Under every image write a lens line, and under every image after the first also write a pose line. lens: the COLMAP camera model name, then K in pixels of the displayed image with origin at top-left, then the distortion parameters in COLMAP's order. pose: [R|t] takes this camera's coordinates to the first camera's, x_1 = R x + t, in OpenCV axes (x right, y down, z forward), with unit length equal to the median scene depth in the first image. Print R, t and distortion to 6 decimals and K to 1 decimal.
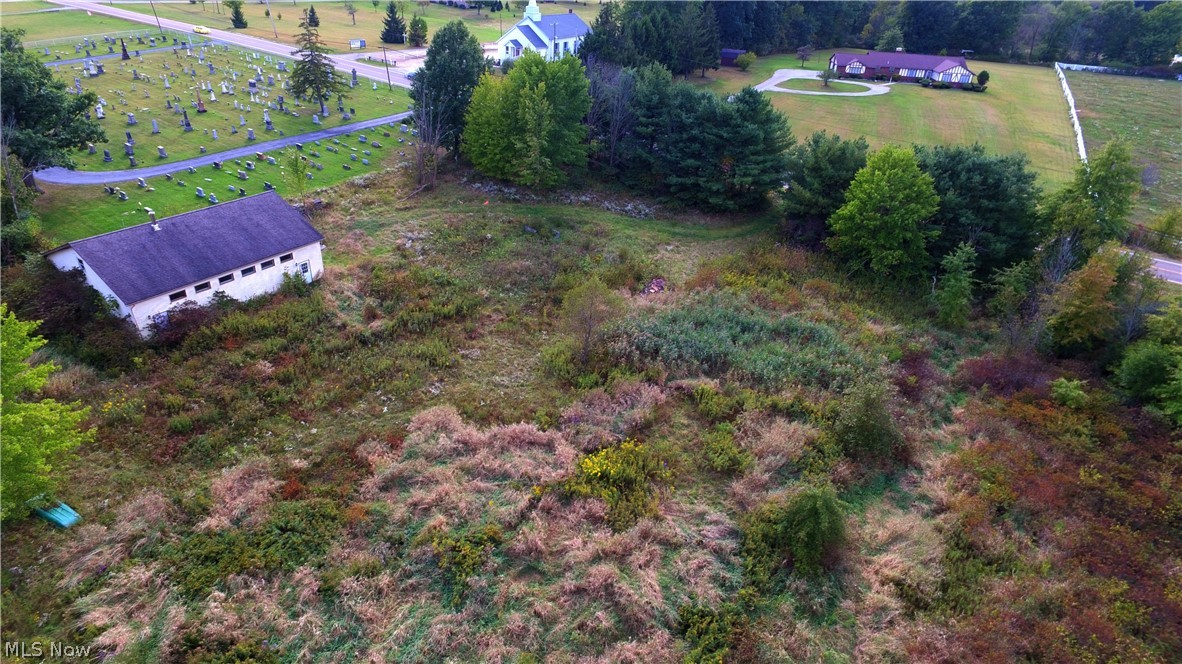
lens RADIAL K [[675.0, 0, 588.1], [0, 675.0, 338.1], [0, 0, 1]] dist [-0.001998, 0.004198]
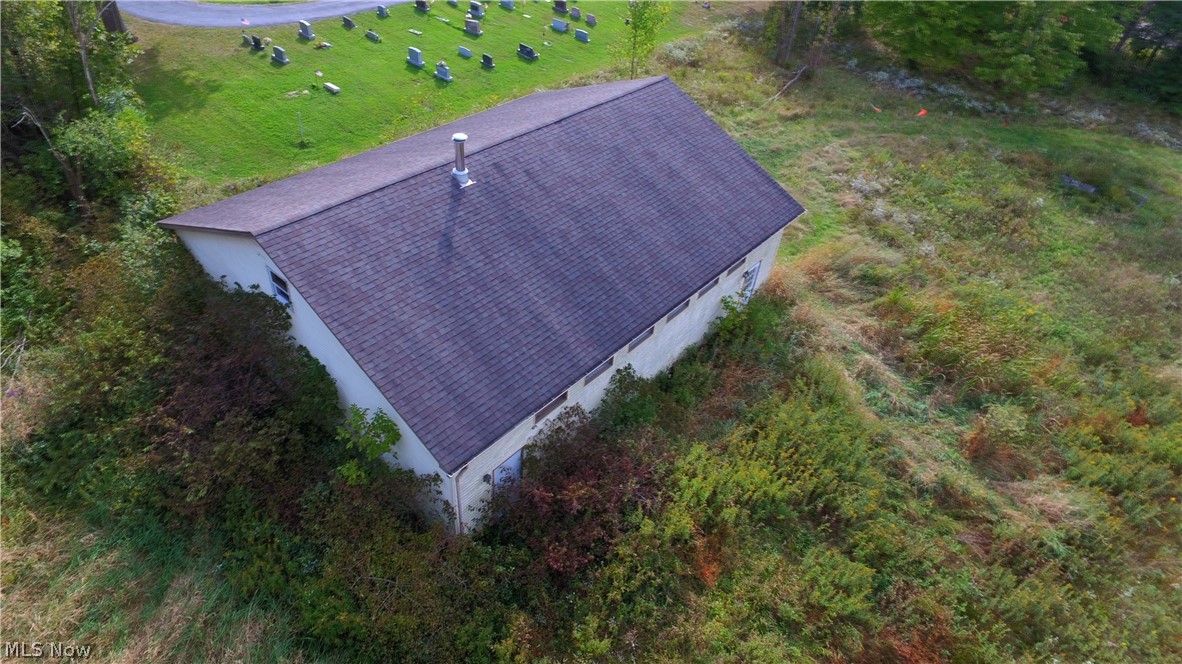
lens RADIAL K [[675.0, 0, 590.1], [0, 675.0, 326.0], [0, 0, 1]] dist [-0.001998, 0.004198]
pose [[0.993739, 0.093874, -0.060583, -0.529567], [-0.082768, 0.982782, 0.165192, -0.147395], [0.075047, -0.159144, 0.984399, 0.623219]]
